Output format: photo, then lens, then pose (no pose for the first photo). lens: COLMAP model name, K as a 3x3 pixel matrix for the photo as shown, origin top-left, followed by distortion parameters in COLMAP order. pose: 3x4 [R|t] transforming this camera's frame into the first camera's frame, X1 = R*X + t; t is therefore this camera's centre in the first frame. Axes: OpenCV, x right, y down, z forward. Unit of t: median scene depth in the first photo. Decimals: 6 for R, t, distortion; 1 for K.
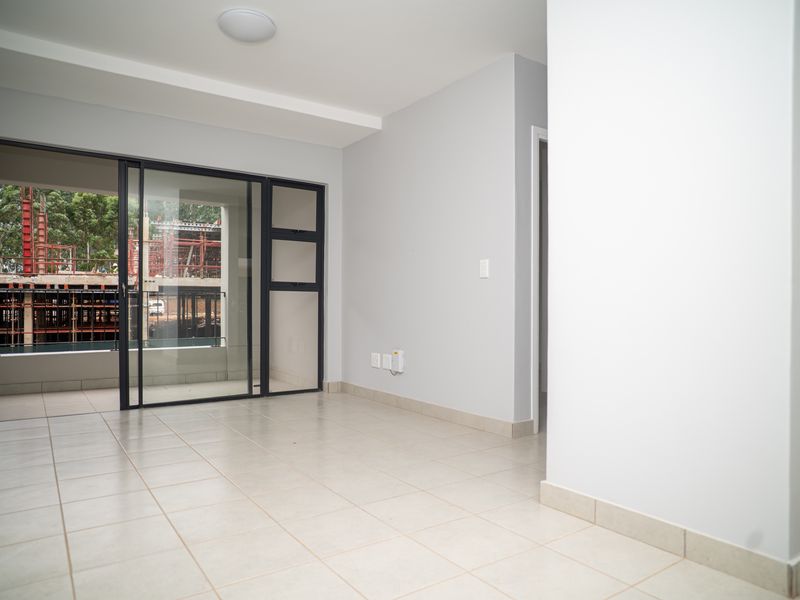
lens RADIAL K [[542.5, 0, 402.4], [0, 542.5, 303.3], [0, 0, 1]] dist [-0.059420, 0.044993]
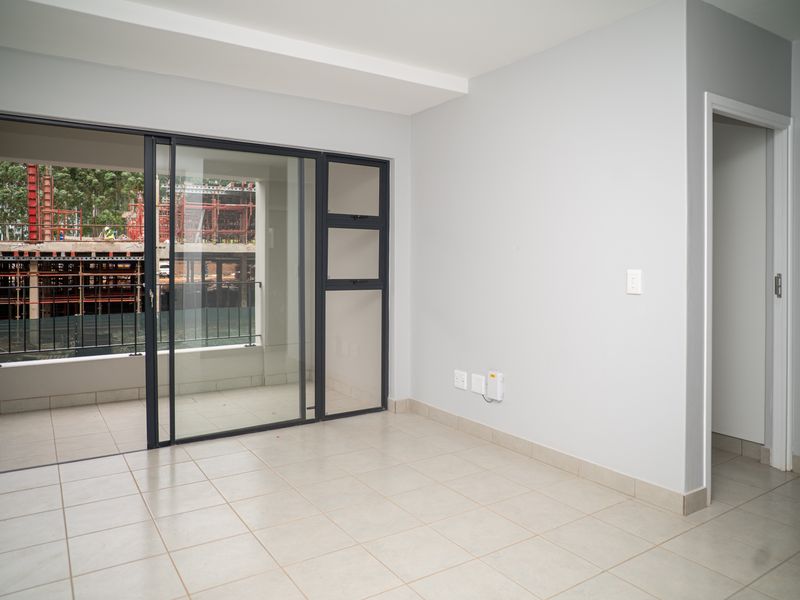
lens RADIAL K [[558.9, 0, 398.0], [0, 558.9, 261.1], [0, 0, 1]] dist [-0.029850, 0.007949]
pose [[0.999551, -0.003515, -0.029772, -0.102231], [0.003433, 0.999990, -0.002783, -0.060724], [0.029782, 0.002679, 0.999553, 0.146592]]
